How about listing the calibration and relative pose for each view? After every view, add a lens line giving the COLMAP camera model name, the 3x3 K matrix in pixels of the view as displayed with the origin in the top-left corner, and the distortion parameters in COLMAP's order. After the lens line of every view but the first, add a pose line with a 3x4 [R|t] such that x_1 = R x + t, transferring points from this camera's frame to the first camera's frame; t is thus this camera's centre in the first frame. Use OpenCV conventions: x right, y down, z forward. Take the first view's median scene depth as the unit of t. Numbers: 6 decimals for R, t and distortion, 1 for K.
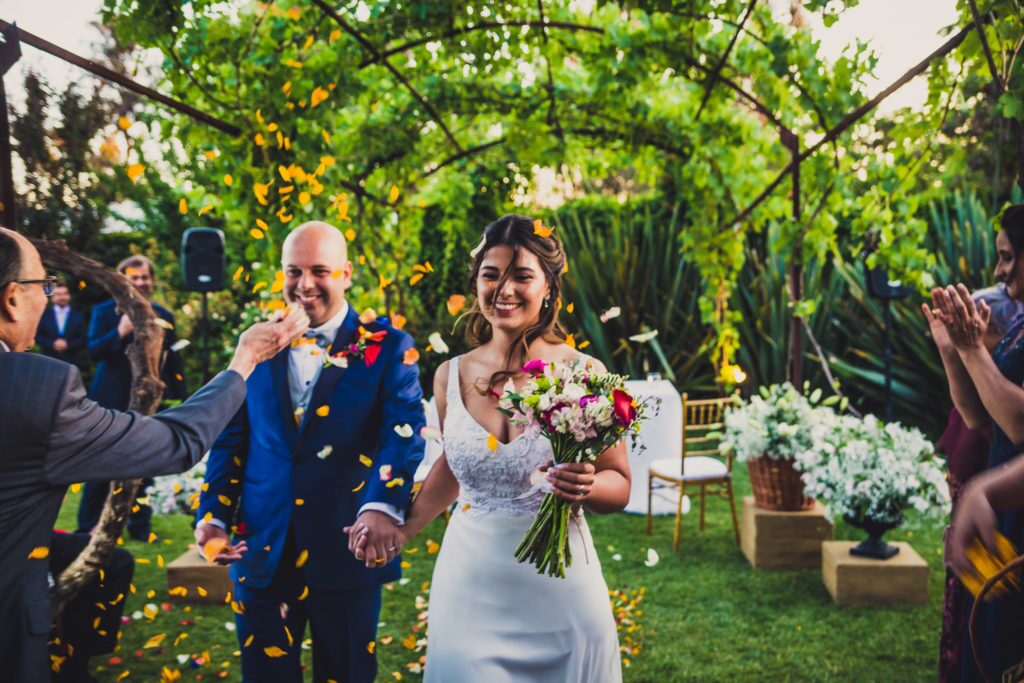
lens RADIAL K [[1533.0, 0, 512.0], [0, 1533.0, 341.5], [0, 0, 1]] dist [-0.008364, -0.073019]
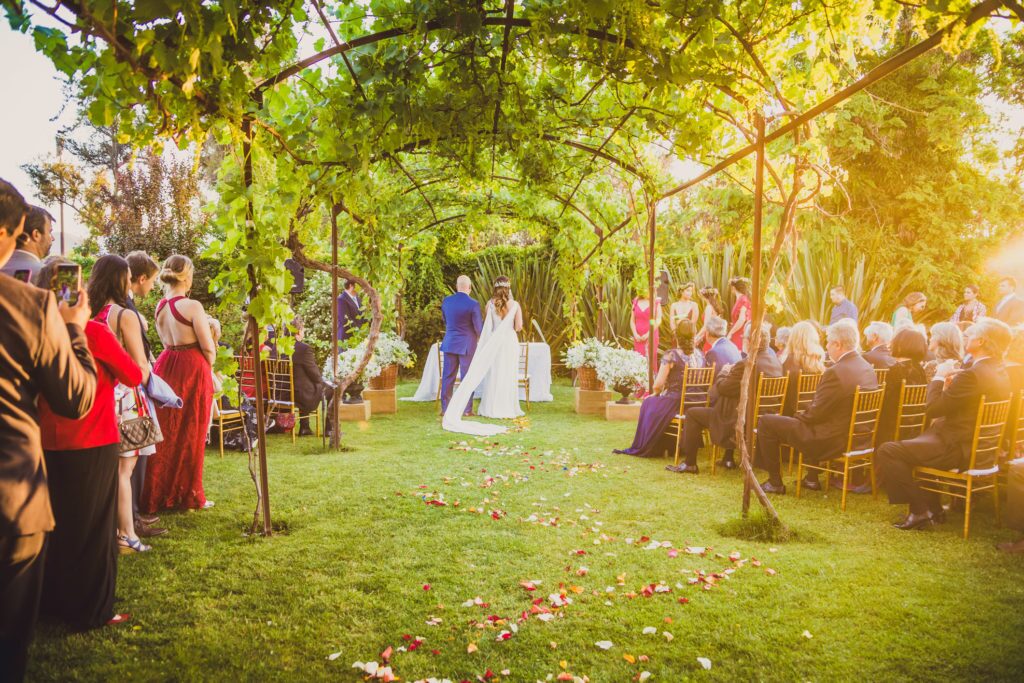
lens RADIAL K [[1533.0, 0, 512.0], [0, 1533.0, 341.5], [0, 0, 1]] dist [-0.008364, -0.073019]
pose [[0.996816, 0.026089, 0.075351, -0.090091], [-0.024868, 0.999545, -0.017095, 0.057986], [-0.075763, 0.015167, 0.997011, -0.980329]]
